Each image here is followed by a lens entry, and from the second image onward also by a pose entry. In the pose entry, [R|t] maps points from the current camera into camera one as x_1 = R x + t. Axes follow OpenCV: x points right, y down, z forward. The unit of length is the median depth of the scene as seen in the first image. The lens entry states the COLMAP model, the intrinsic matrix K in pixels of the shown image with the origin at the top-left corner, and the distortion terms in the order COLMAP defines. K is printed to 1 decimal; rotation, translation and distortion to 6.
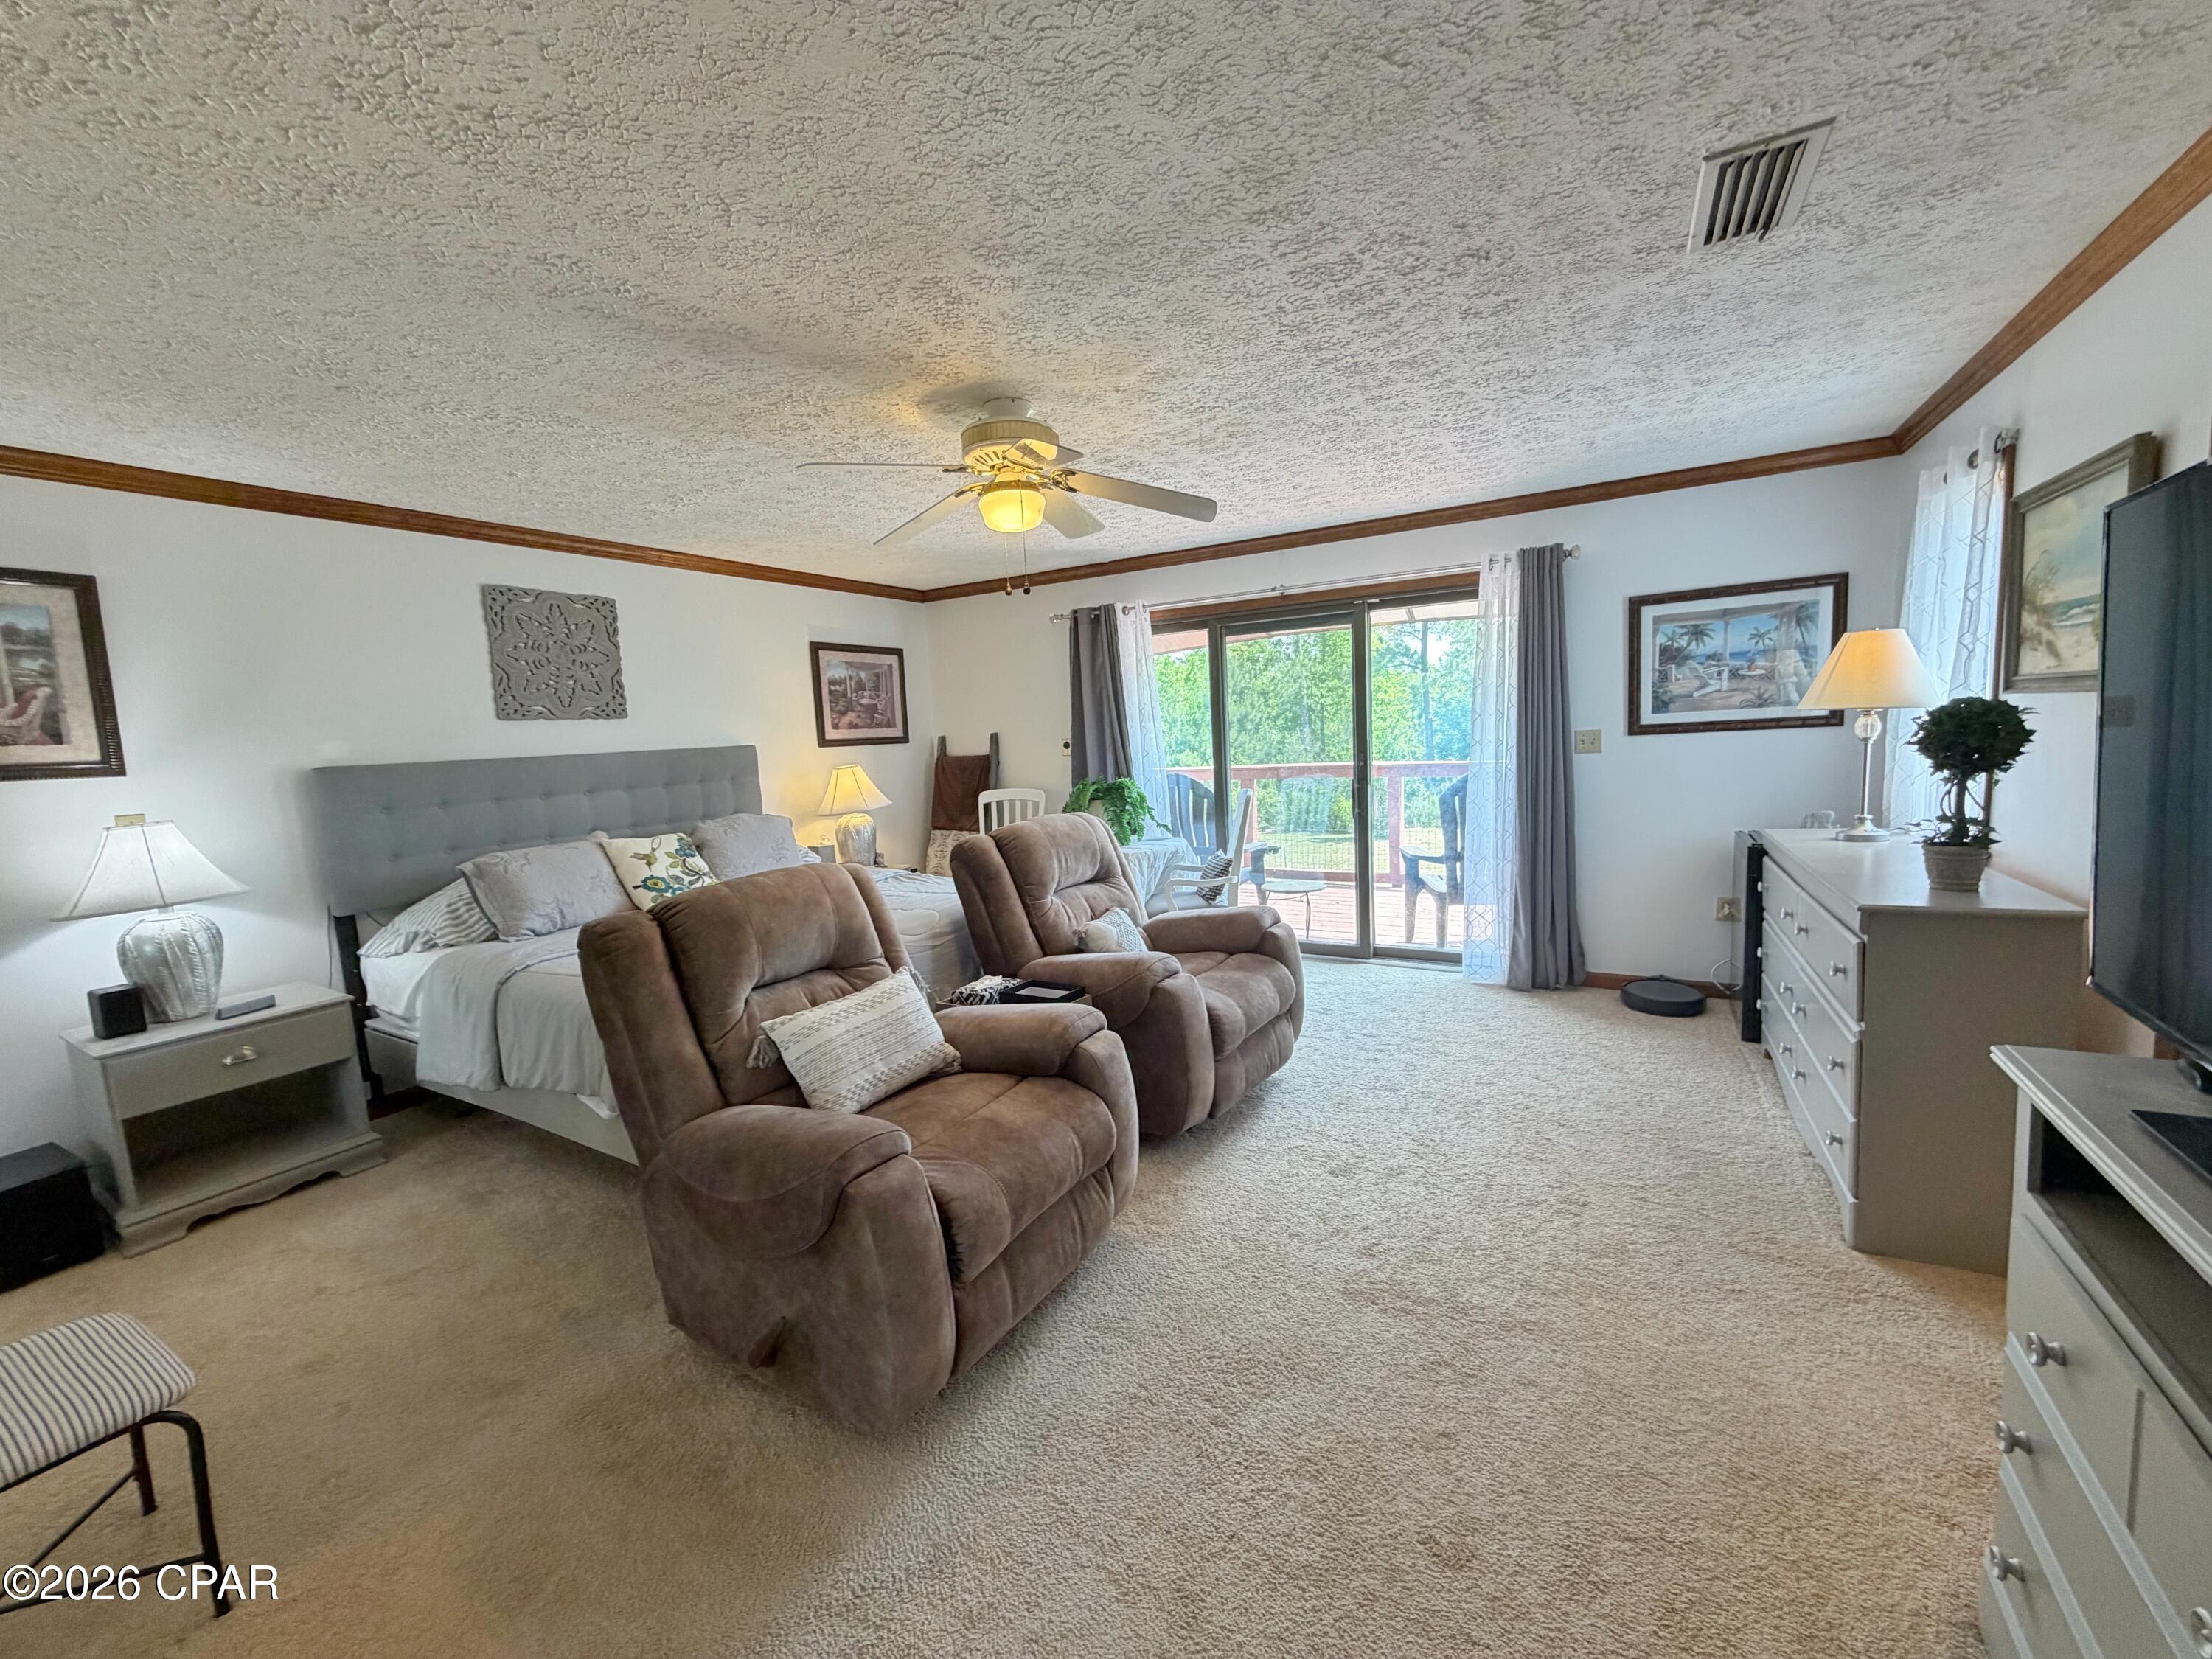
lens RADIAL K [[879.6, 0, 1098.8], [0, 879.6, 836.7], [0, 0, 1]] dist [-0.001442, -0.000080]
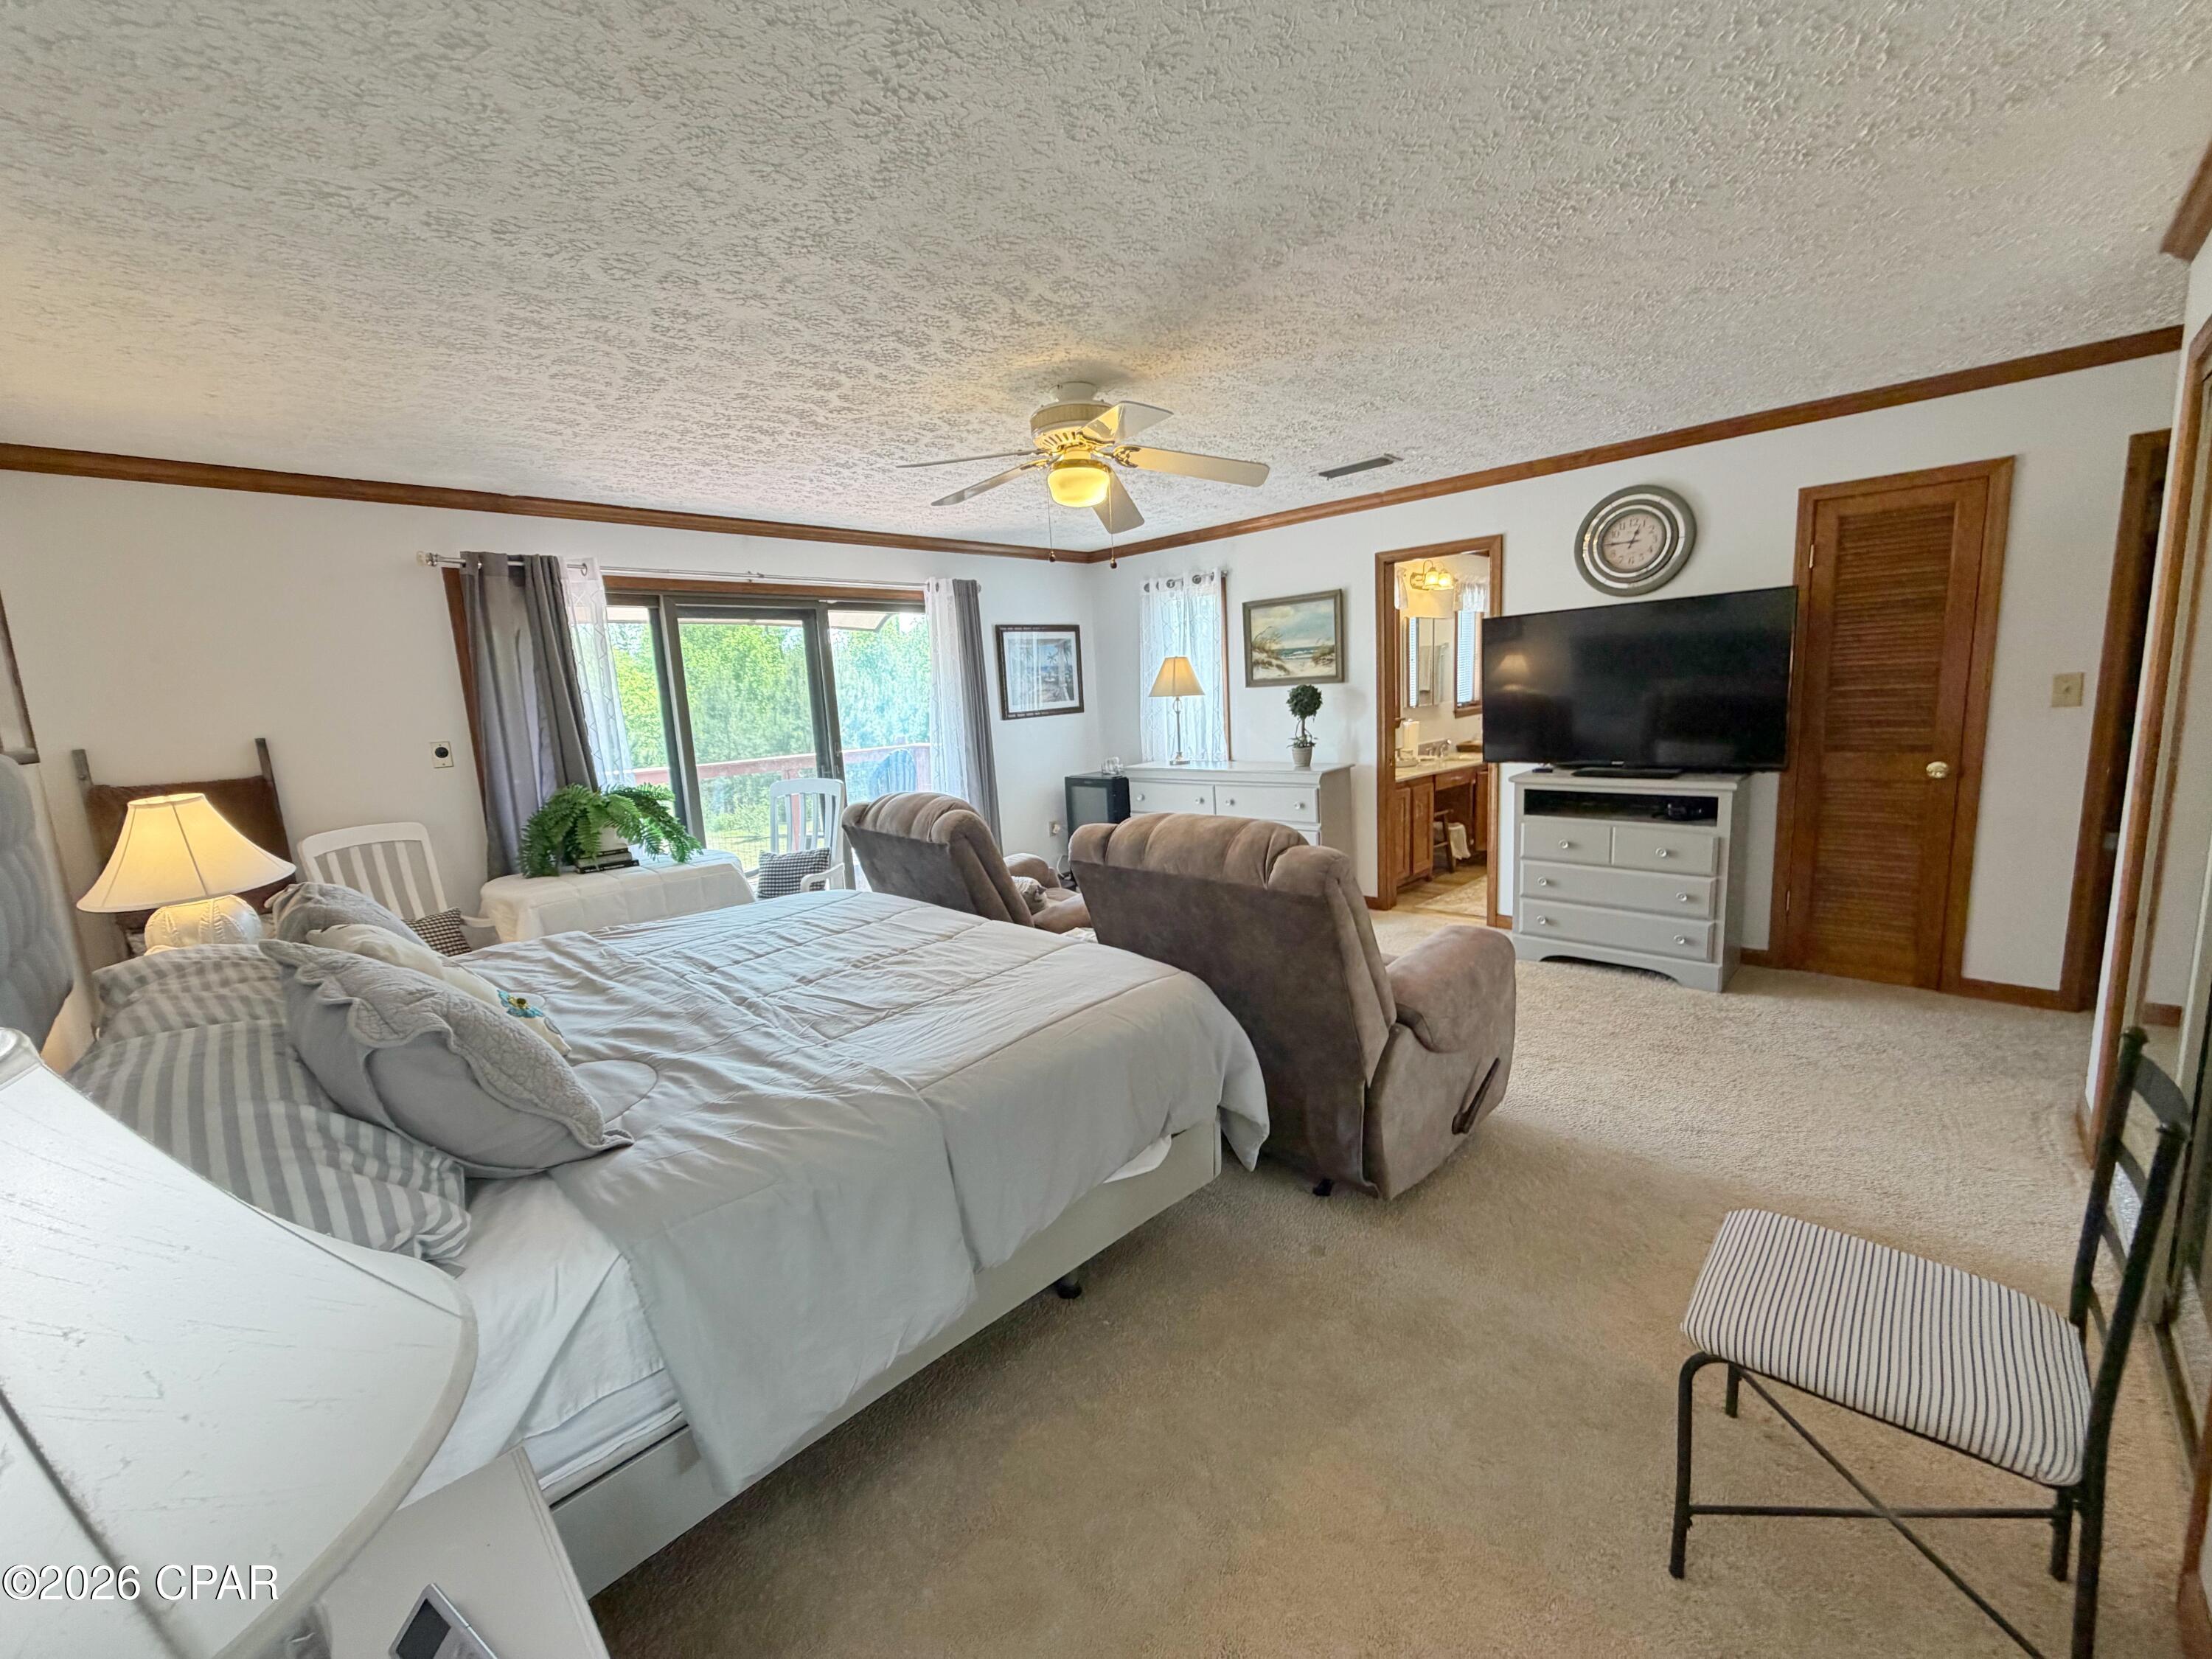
lens RADIAL K [[872.8, 0, 1104.7], [0, 872.8, 832.0], [0, 0, 1]] dist [0.000983, 0.000495]
pose [[0.246020, -0.119759, 0.961838, -0.741438], [0.162383, 0.983405, 0.080910, -0.021654], [-0.955566, 0.136280, 0.261384, 0.470869]]
